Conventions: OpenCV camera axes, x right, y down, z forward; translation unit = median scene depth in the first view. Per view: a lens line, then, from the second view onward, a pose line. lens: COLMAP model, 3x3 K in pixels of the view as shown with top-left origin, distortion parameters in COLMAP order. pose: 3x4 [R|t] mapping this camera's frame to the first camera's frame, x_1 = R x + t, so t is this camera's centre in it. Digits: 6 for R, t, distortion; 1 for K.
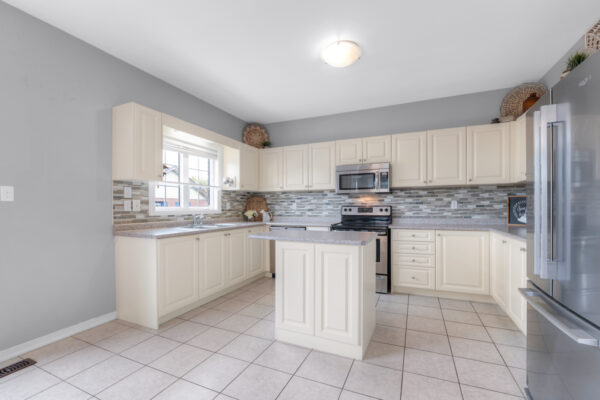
lens RADIAL K [[250.6, 0, 291.1], [0, 250.6, 210.9], [0, 0, 1]] dist [-0.015188, 0.001334]
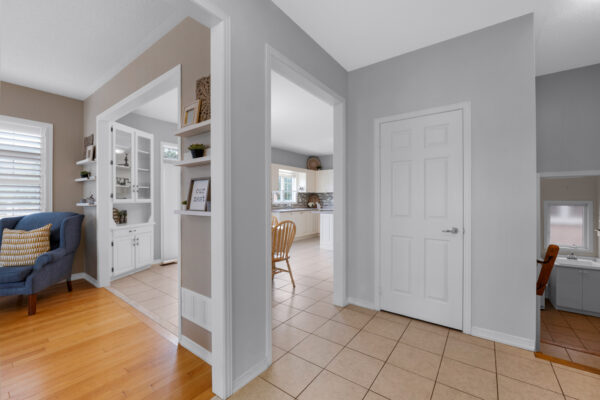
lens RADIAL K [[250.6, 0, 300.2], [0, 250.6, 197.6], [0, 0, 1]] dist [-0.015188, 0.001334]
pose [[0.982702, 0.005321, -0.185116, 0.133556], [-0.008650, 0.999815, -0.017182, -0.005512], [0.184990, 0.018486, 0.982566, -1.048284]]
